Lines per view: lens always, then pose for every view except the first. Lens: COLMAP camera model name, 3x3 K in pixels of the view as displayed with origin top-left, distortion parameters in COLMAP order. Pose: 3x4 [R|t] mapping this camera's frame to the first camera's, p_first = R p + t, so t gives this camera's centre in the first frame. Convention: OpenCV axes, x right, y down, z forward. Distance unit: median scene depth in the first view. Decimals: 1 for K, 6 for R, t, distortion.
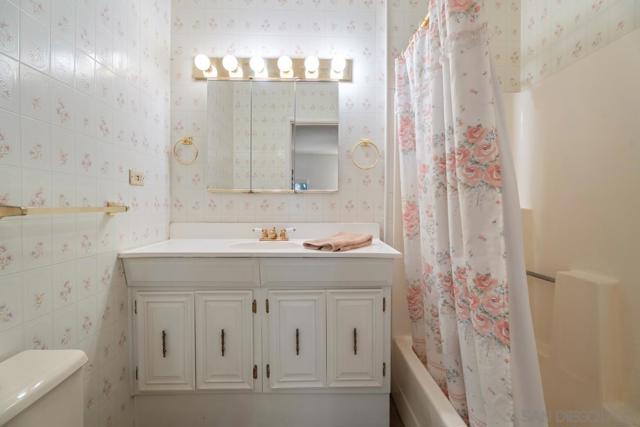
lens RADIAL K [[312.2, 0, 320.6], [0, 312.2, 209.3], [0, 0, 1]] dist [-0.000277, 0.000007]
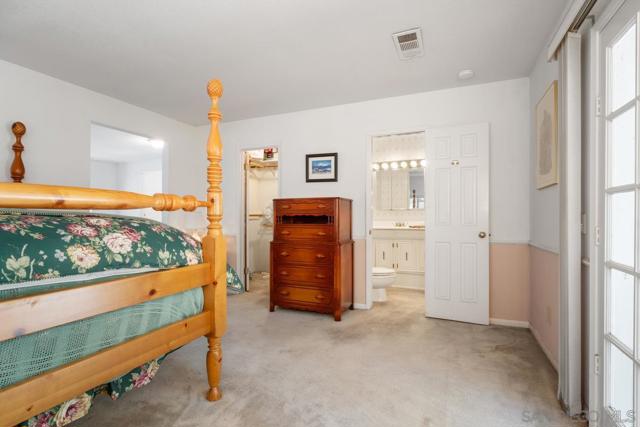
lens RADIAL K [[332.8, 0, 319.3], [0, 332.8, 214.8], [0, 0, 1]] dist [0.003391, 0.000279]
pose [[0.917237, -0.003906, -0.398322, 0.375114], [0.001564, 0.999980, -0.006203, 0.011694], [0.398338, 0.005067, 0.917225, -2.014779]]
